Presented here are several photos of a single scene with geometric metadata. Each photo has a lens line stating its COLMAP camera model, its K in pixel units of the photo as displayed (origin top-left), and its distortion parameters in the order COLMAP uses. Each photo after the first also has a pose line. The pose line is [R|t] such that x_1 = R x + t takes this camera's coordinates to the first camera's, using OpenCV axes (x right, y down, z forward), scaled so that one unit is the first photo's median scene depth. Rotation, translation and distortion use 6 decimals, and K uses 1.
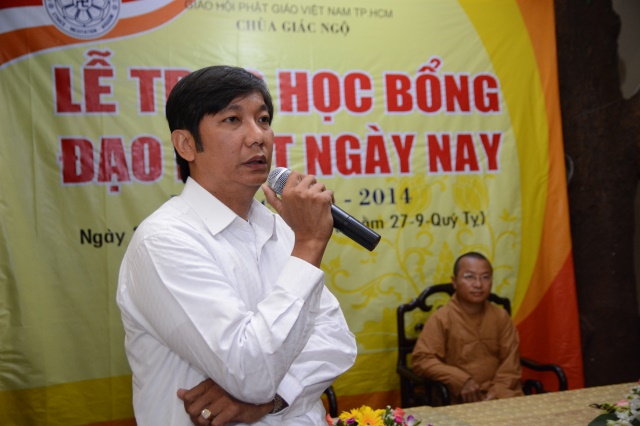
lens RADIAL K [[769.8, 0, 327.7], [0, 769.8, 223.6], [0, 0, 1]] dist [0.008381, 0.000000]
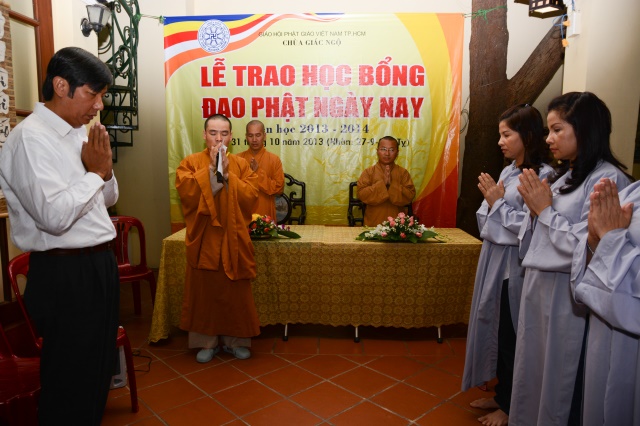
lens RADIAL K [[468.9, 0, 317.7], [0, 468.9, 217.7], [0, 0, 1]] dist [-0.116040, 0.073822]
pose [[0.936707, 0.102814, -0.334679, 0.412953], [-0.046587, 0.984012, 0.171902, -0.012267], [0.347002, -0.145430, 0.926520, -0.178262]]
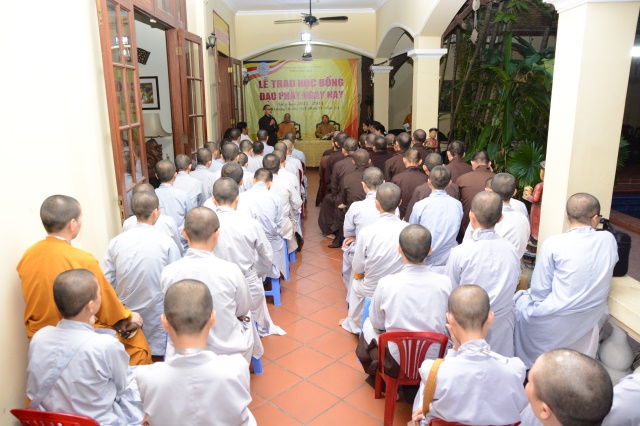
lens RADIAL K [[468.9, 0, 318.7], [0, 468.9, 210.5], [0, 0, 1]] dist [-0.116040, 0.073822]
pose [[0.959808, 0.097411, -0.263212, 0.993123], [-0.024427, 0.963270, 0.267420, -0.182051], [0.279594, -0.250242, 0.926934, -2.141817]]
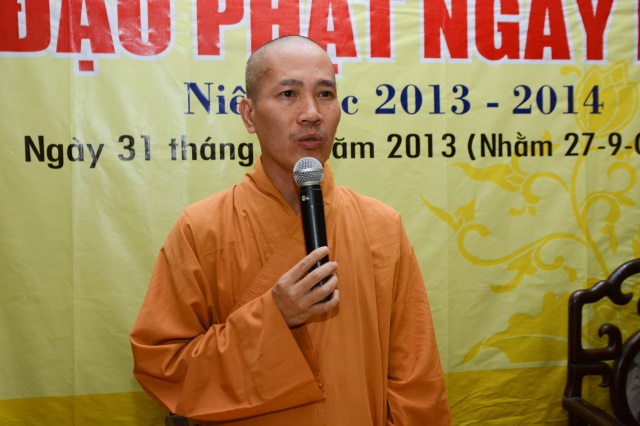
lens RADIAL K [[883.8, 0, 323.3], [0, 883.8, 211.9], [0, 0, 1]] dist [0.050468, 0.000000]
pose [[0.994442, 0.047199, -0.094110, -0.032785], [-0.039903, 0.996158, 0.077950, 0.003321], [0.097427, -0.073762, 0.992505, 0.323600]]
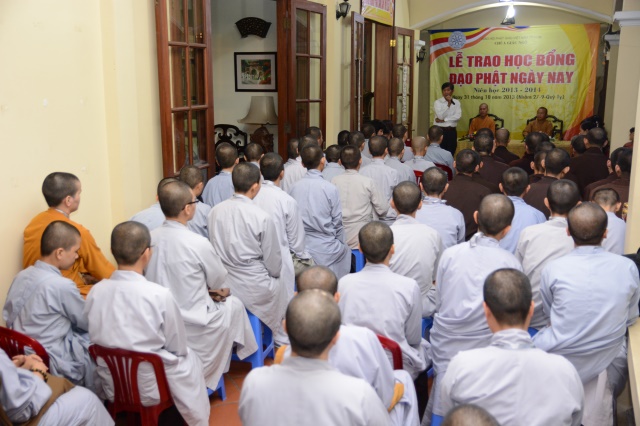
lens RADIAL K [[695.9, 0, 325.9], [0, 695.9, 212.2], [0, 0, 1]] dist [0.041291, 0.000000]
pose [[0.778239, 0.161918, -0.606734, 1.418732], [-0.024224, 0.973208, 0.228646, -0.204688], [0.627501, -0.163243, 0.761311, -2.232000]]
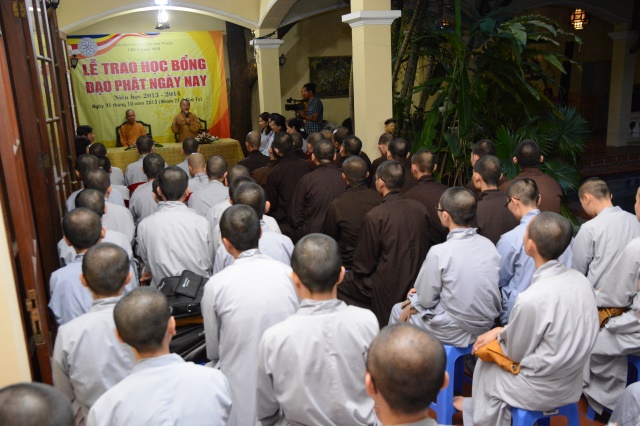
lens RADIAL K [[579.3, 0, 313.6], [0, 579.3, 212.6], [0, 0, 1]] dist [-0.030574, 0.041762]
pose [[0.999112, -0.012428, 0.040266, 0.650319], [0.002147, 0.969296, 0.245888, -0.167588], [-0.042085, -0.245583, 0.968462, -1.942300]]
